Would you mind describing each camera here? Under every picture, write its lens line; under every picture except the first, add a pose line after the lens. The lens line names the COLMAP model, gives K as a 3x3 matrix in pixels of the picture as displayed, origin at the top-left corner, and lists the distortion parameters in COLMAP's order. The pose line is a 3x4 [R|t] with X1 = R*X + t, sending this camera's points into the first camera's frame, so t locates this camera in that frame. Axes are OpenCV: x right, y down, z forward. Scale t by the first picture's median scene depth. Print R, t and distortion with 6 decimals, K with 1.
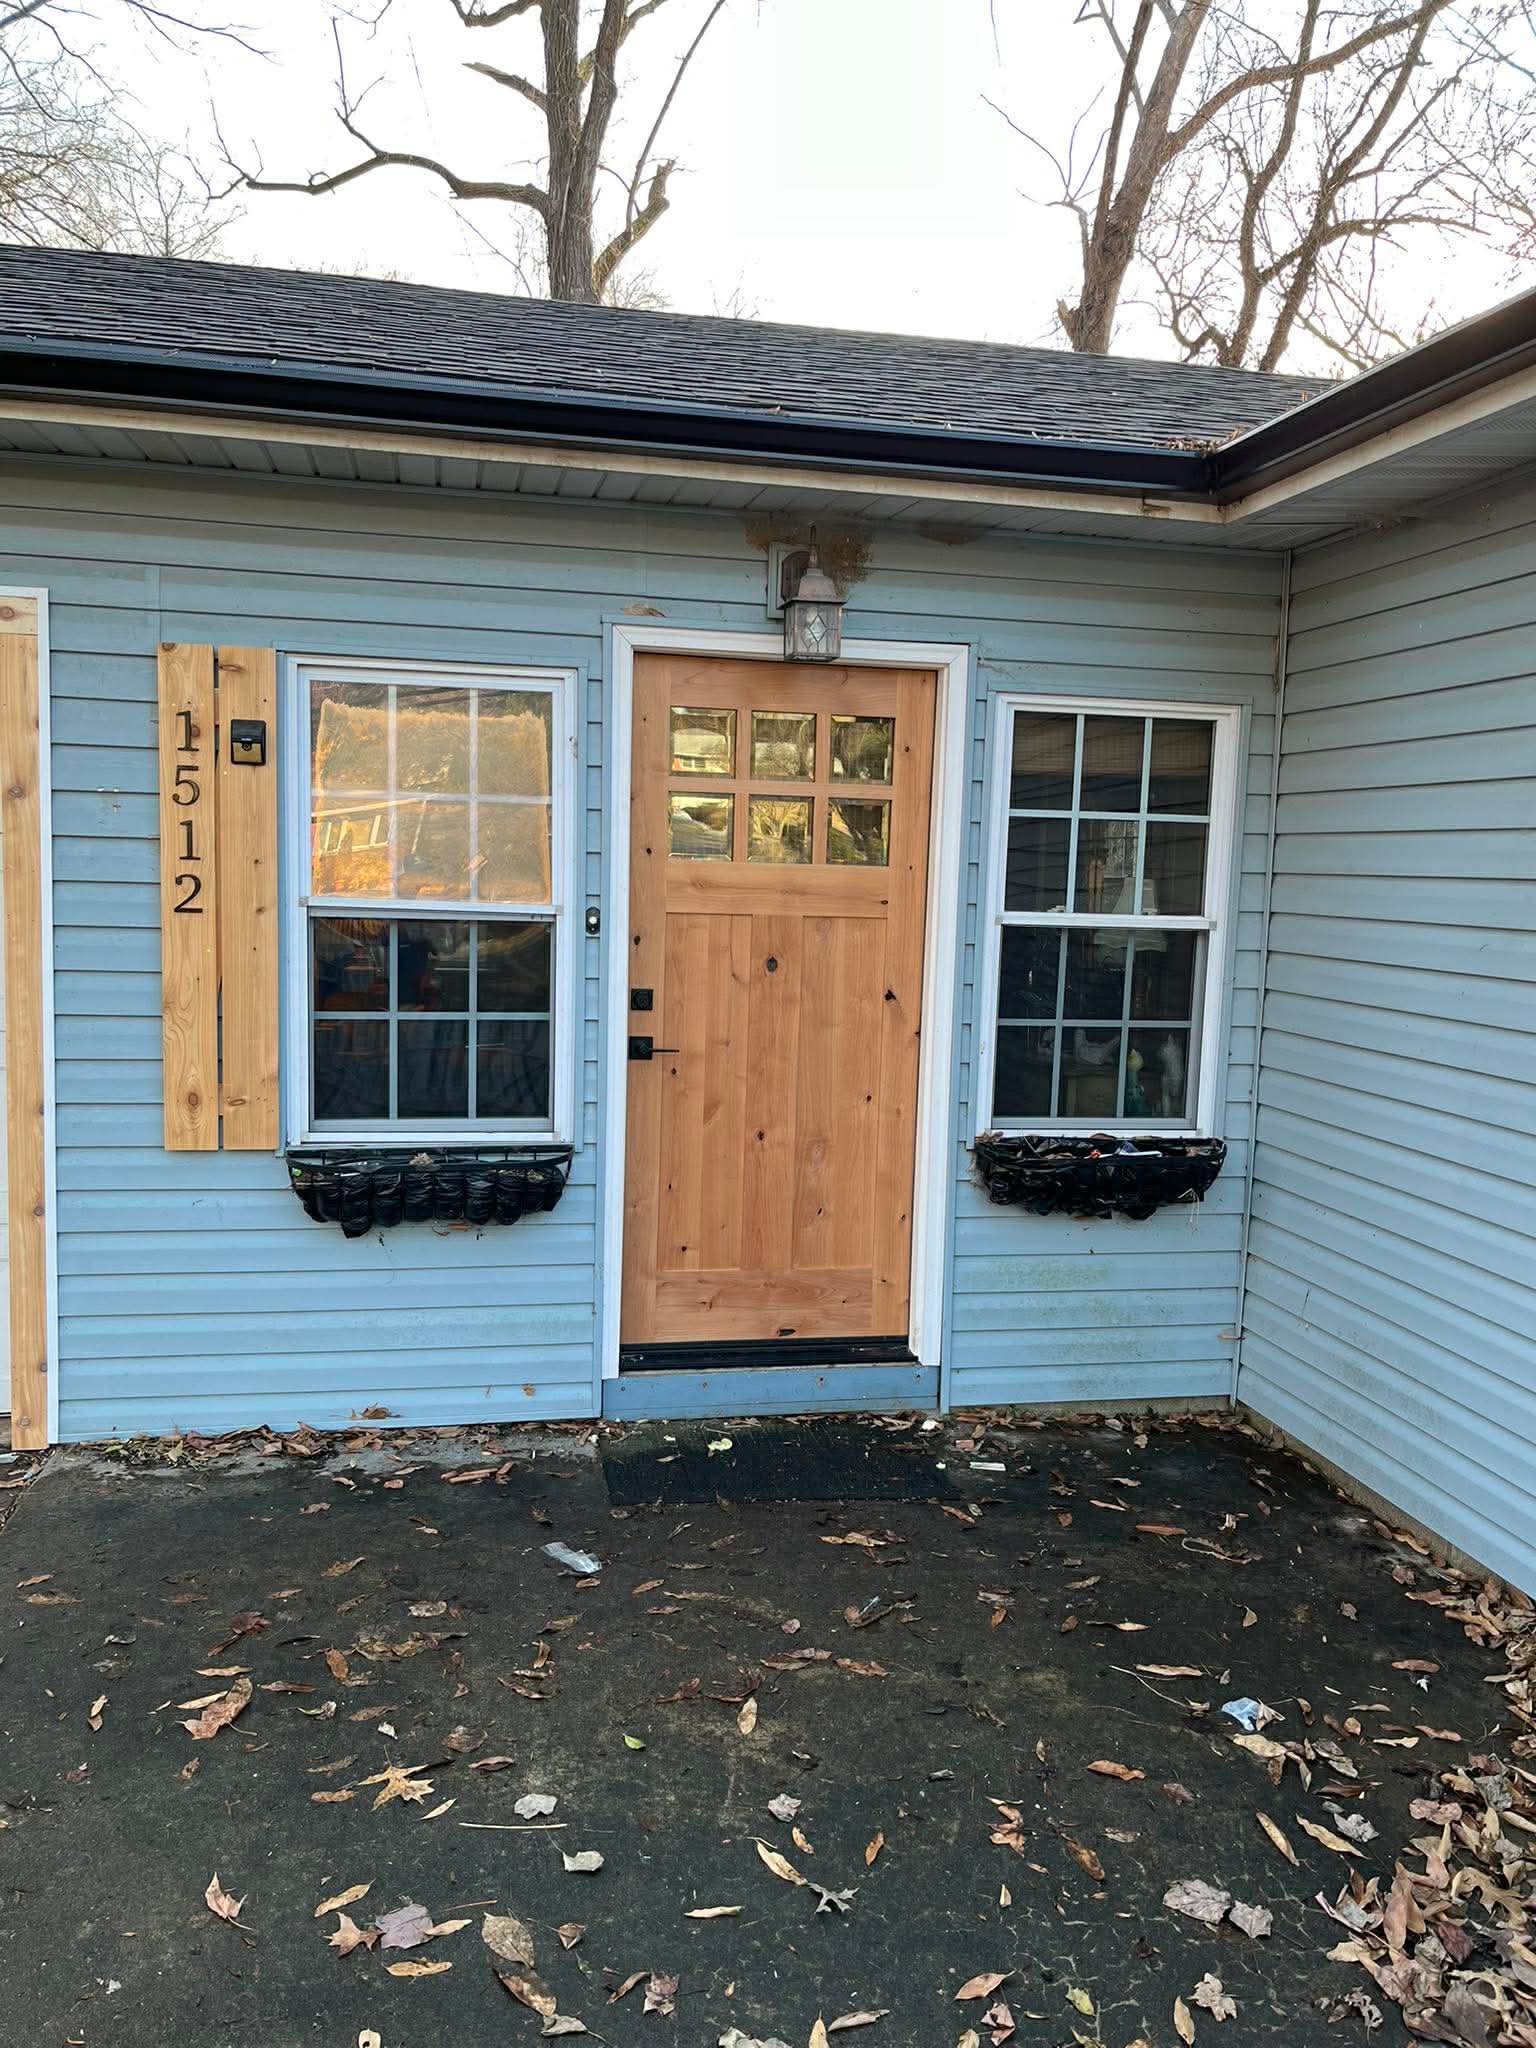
lens RADIAL K [[1553.7, 0, 768.0], [0, 1553.7, 1024.0], [0, 0, 1]] dist [0.069474, -0.100259]
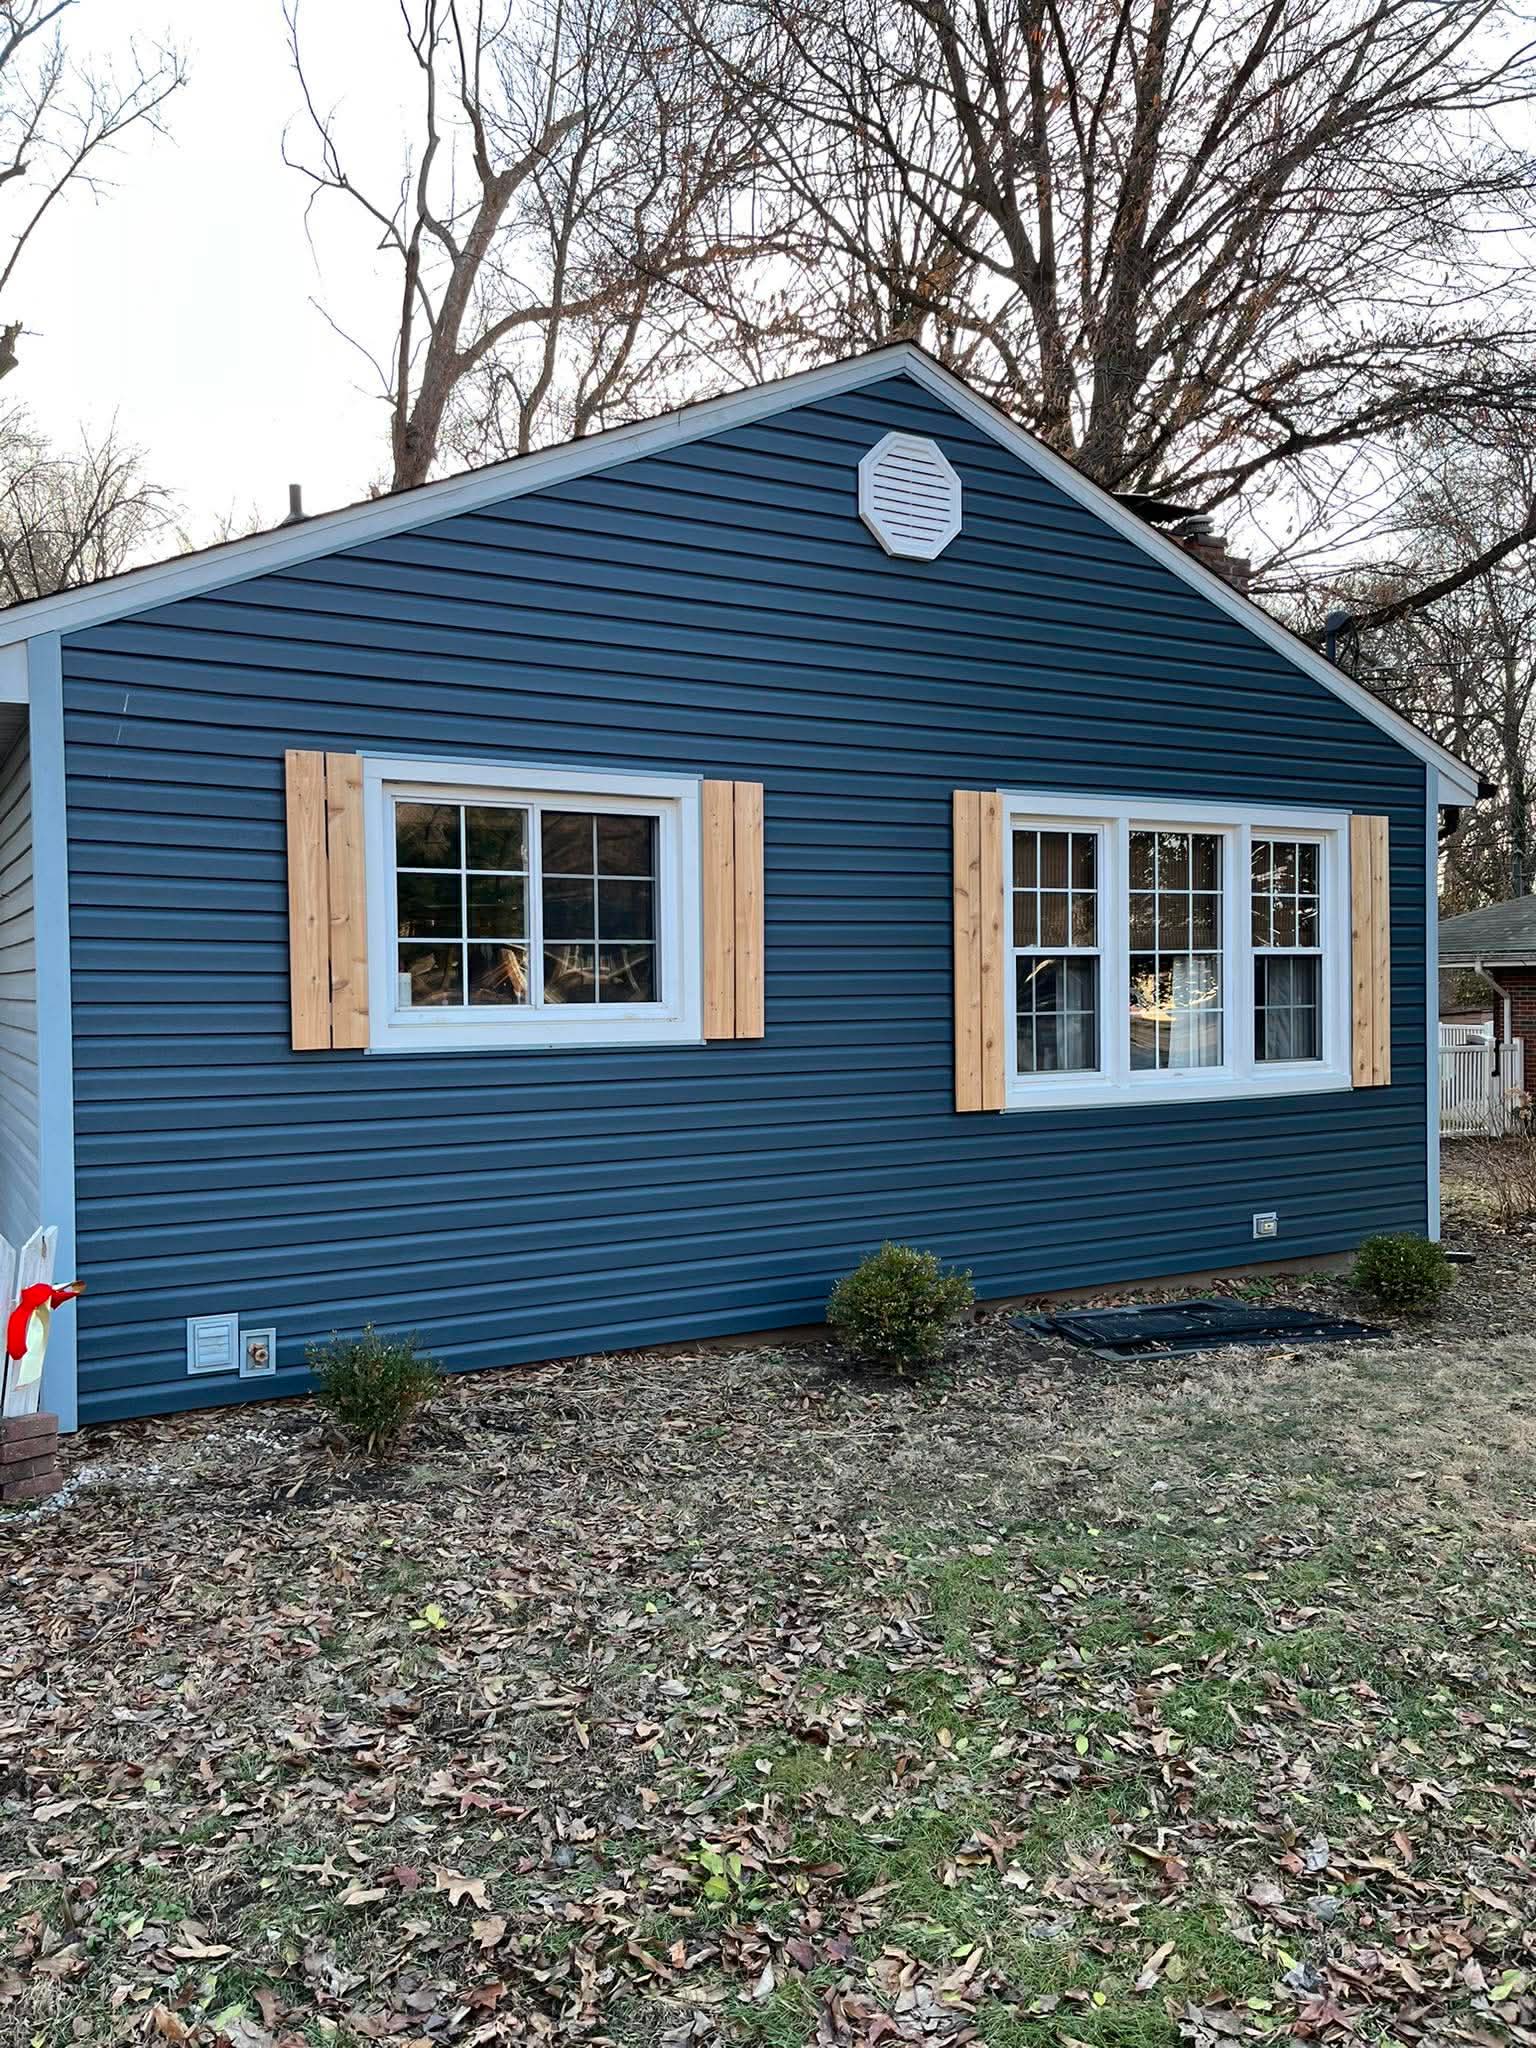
lens RADIAL K [[1553.7, 0, 768.0], [0, 1553.7, 1024.0], [0, 0, 1]] dist [0.069474, -0.100259]
pose [[0.951847, -0.046451, 0.303035, 0.100304], [0.067646, 0.995914, -0.059820, 0.019697], [-0.299018, 0.077438, 0.951100, -0.152611]]
